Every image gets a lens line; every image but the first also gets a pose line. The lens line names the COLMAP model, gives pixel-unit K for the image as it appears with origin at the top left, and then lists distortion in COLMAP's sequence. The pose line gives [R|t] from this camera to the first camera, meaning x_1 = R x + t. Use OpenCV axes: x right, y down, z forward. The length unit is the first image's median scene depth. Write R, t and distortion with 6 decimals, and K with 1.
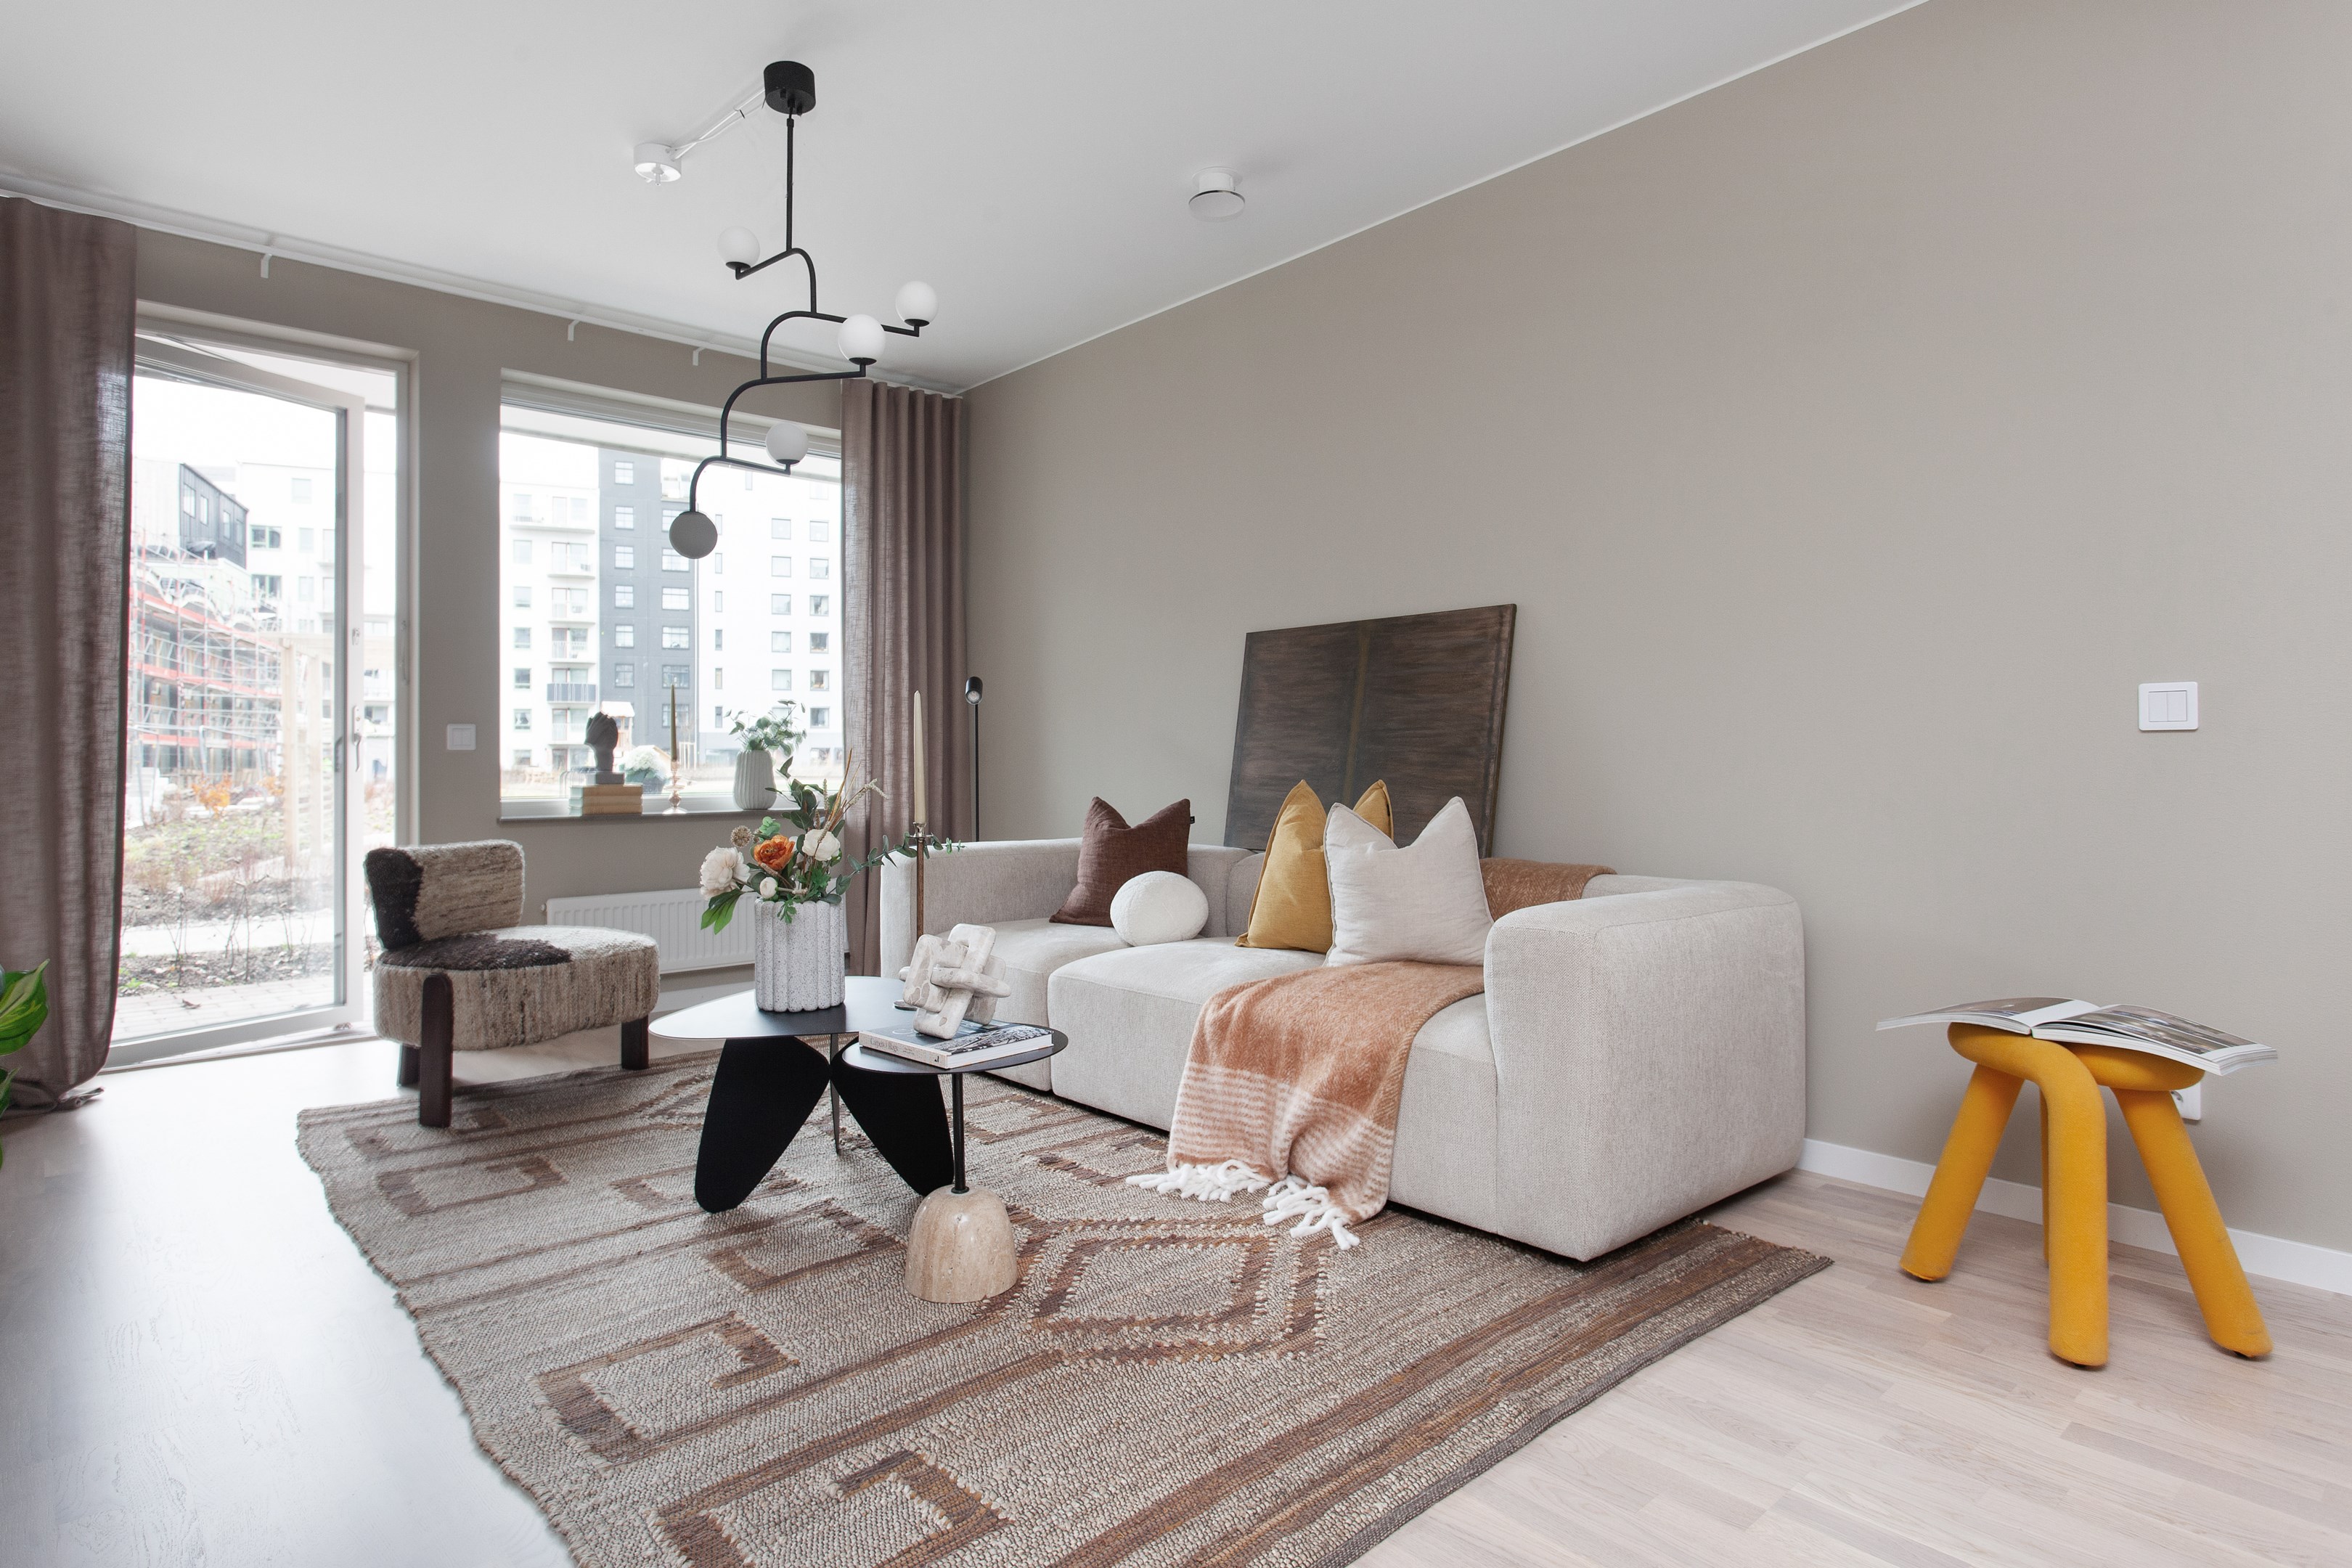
lens RADIAL K [[1287.7, 0, 1173.4], [0, 1287.7, 741.5], [0, 0, 1]] dist [0.011736, 0.000449]
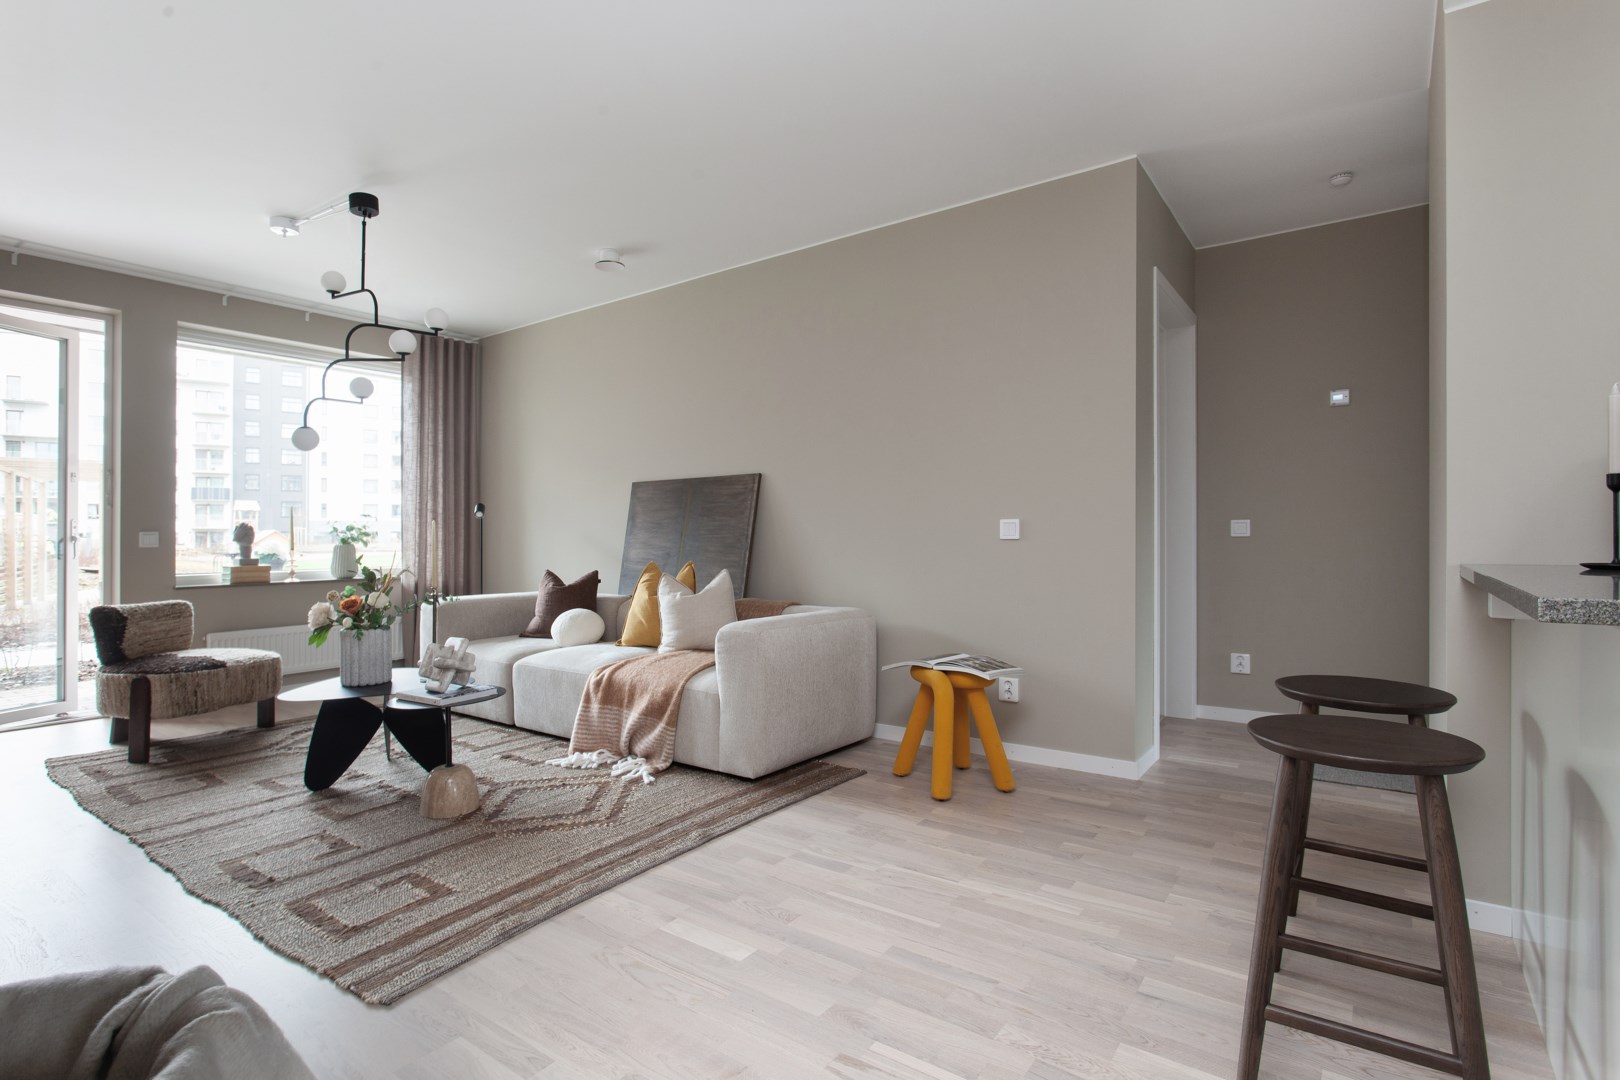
lens RADIAL K [[781.5, 0, 835.1], [0, 781.5, 520.9], [0, 0, 1]] dist [-0.000066, 0.002216]
pose [[0.971396, 0.002424, 0.237454, 0.110317], [-0.001093, 0.999983, -0.005737, -0.031484], [-0.237463, 0.005314, 0.971382, -0.295672]]
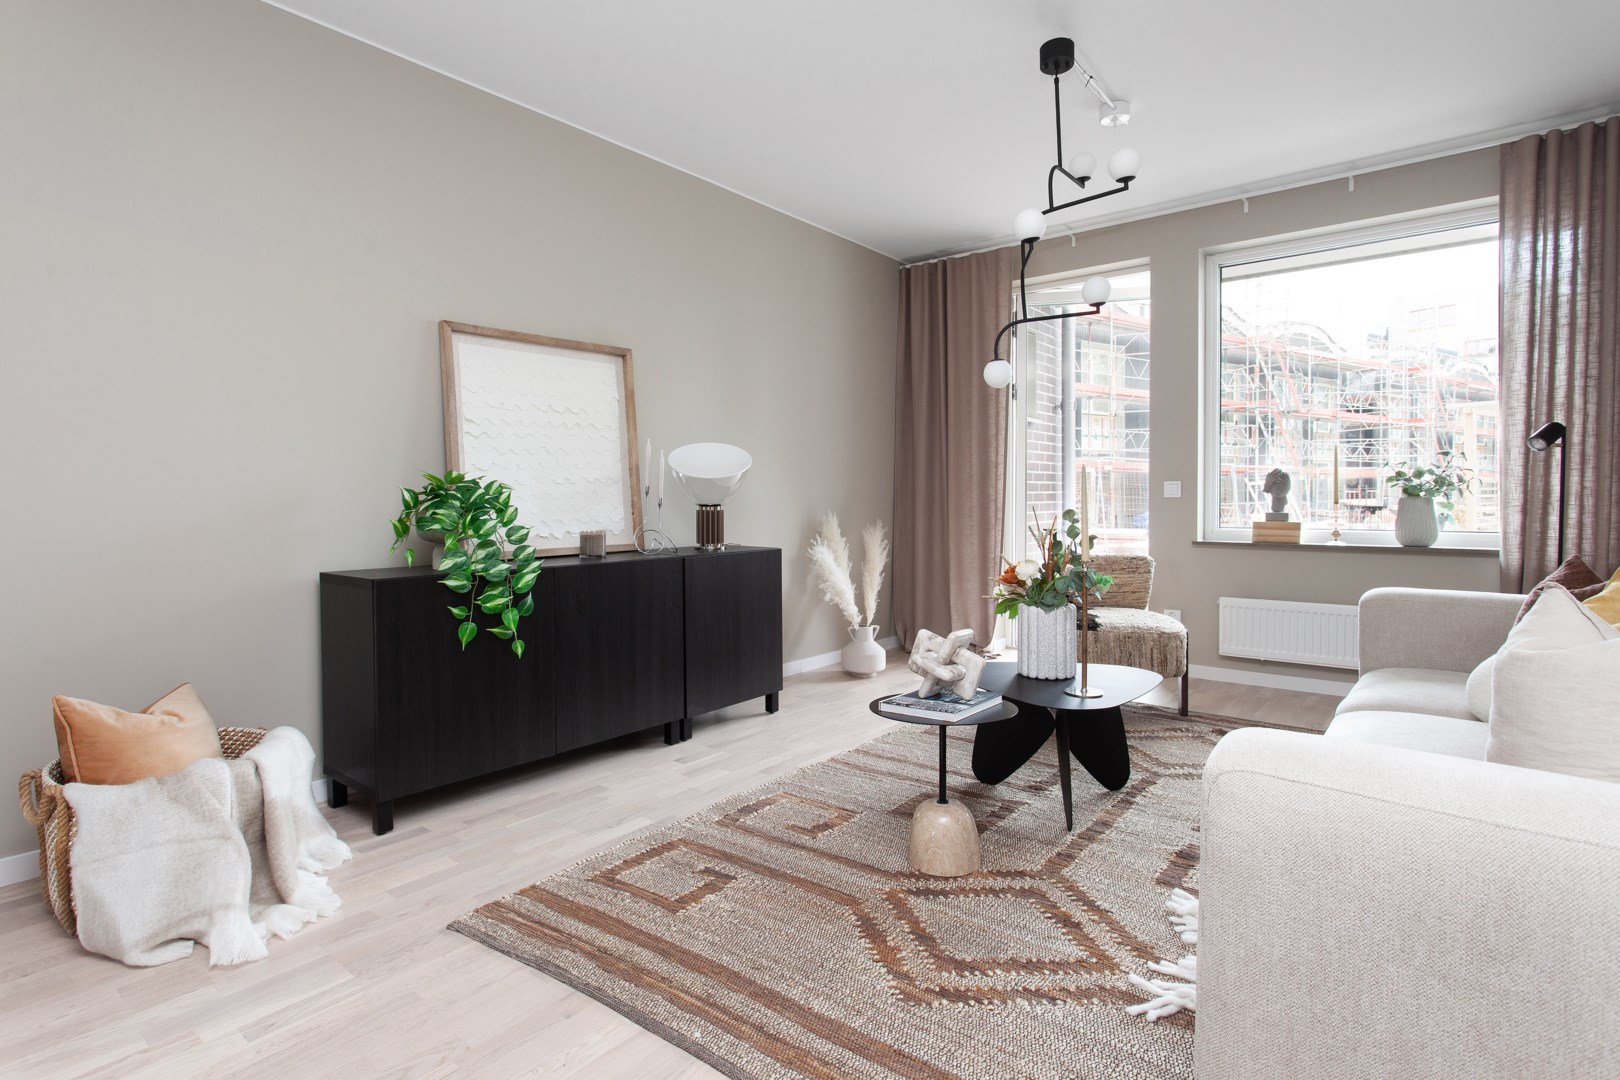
lens RADIAL K [[865.5, 0, 803.2], [0, 865.5, 511.3], [0, 0, 1]] dist [-0.002873, -0.000313]
pose [[0.131724, 0.023550, -0.991007, 0.657419], [0.021561, 0.999413, 0.026615, -0.020366], [0.991052, -0.024873, 0.131139, 0.575229]]
